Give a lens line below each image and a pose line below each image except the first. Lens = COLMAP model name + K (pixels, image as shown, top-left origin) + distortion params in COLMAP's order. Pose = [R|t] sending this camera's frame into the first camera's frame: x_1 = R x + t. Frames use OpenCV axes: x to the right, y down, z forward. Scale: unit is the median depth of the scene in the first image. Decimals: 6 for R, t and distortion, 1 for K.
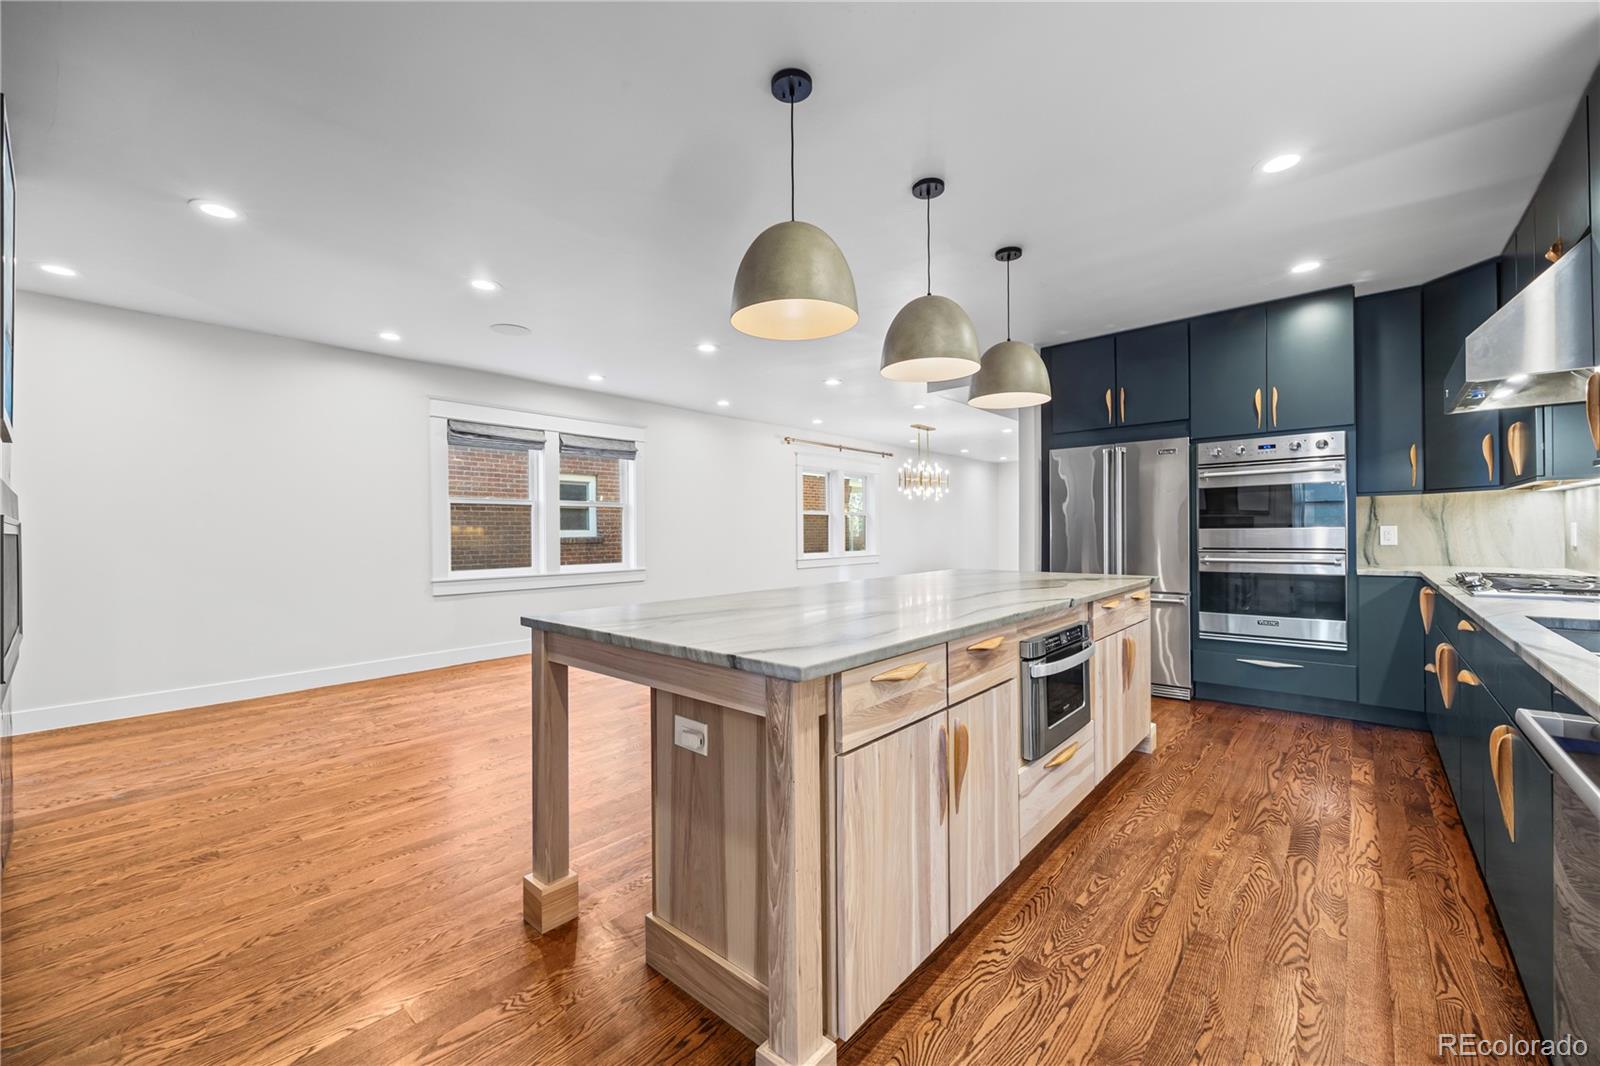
lens RADIAL K [[650.4, 0, 808.8], [0, 650.4, 518.7], [0, 0, 1]] dist [0.008289, -0.001661]
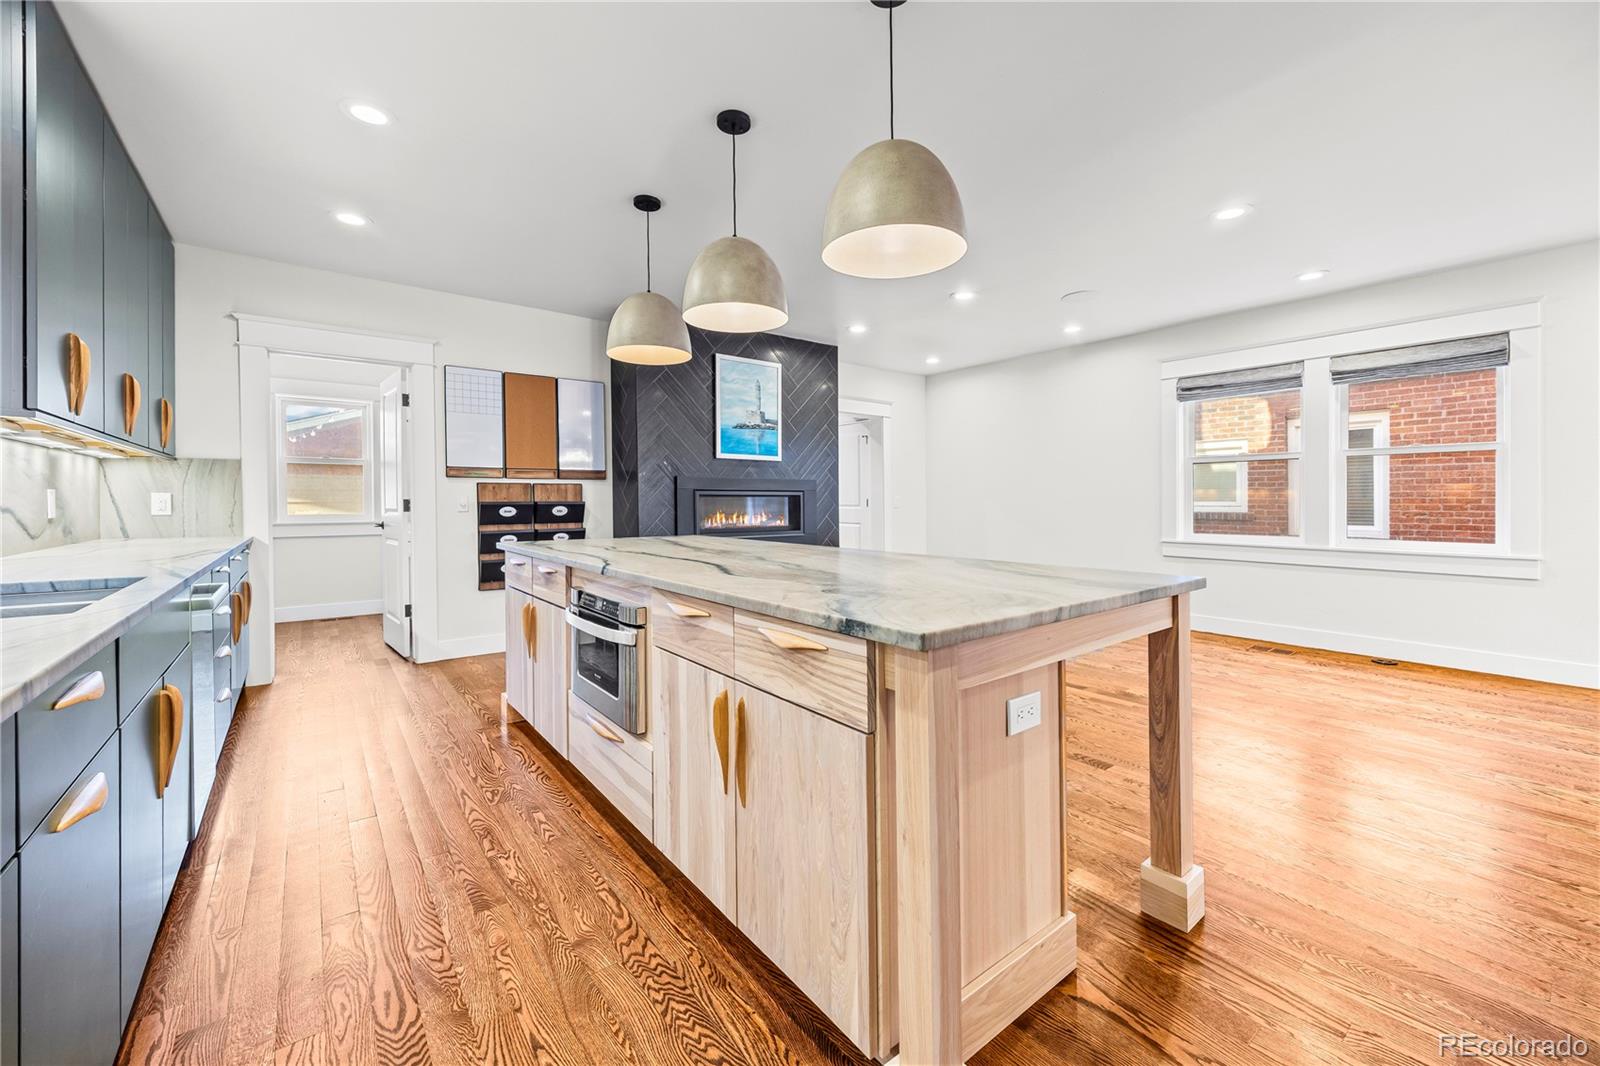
lens RADIAL K [[650.4, 0, 795.3], [0, 650.4, 487.0], [0, 0, 1]] dist [0.008289, -0.001661]
pose [[-0.225096, -0.007197, -0.974310, 1.295125], [0.023636, 0.999638, -0.012845, 0.028934], [0.974050, -0.025920, -0.224844, 1.540360]]
